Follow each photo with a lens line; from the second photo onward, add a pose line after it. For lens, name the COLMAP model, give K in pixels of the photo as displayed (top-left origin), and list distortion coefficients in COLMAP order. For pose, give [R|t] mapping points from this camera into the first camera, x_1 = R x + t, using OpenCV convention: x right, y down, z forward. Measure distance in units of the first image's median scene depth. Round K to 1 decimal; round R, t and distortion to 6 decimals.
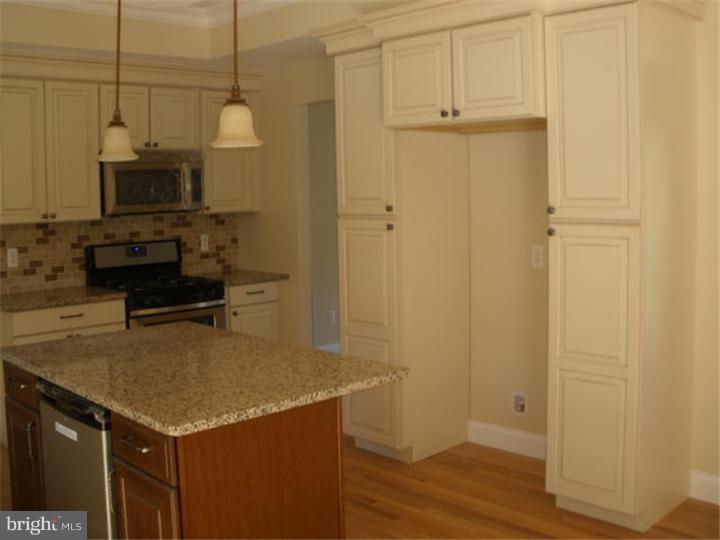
lens RADIAL K [[800.8, 0, 359.9], [0, 800.8, 269.5], [0, 0, 1]] dist [-0.139739, 0.000000]
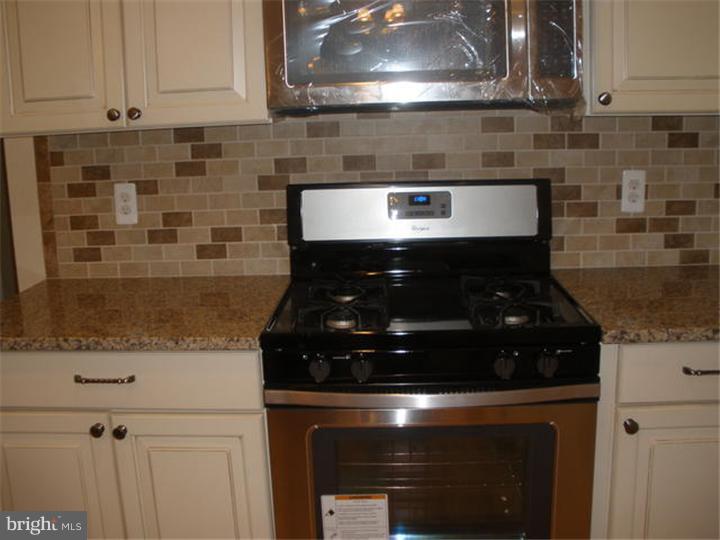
lens RADIAL K [[787.2, 0, 354.2], [0, 787.2, 268.7], [0, 0, 1]] dist [-0.193364, 0.000000]
pose [[0.684239, 0.152544, -0.713125, -0.020726], [-0.058606, 0.986217, 0.154728, -0.050097], [0.726899, -0.064077, 0.683748, 0.708634]]
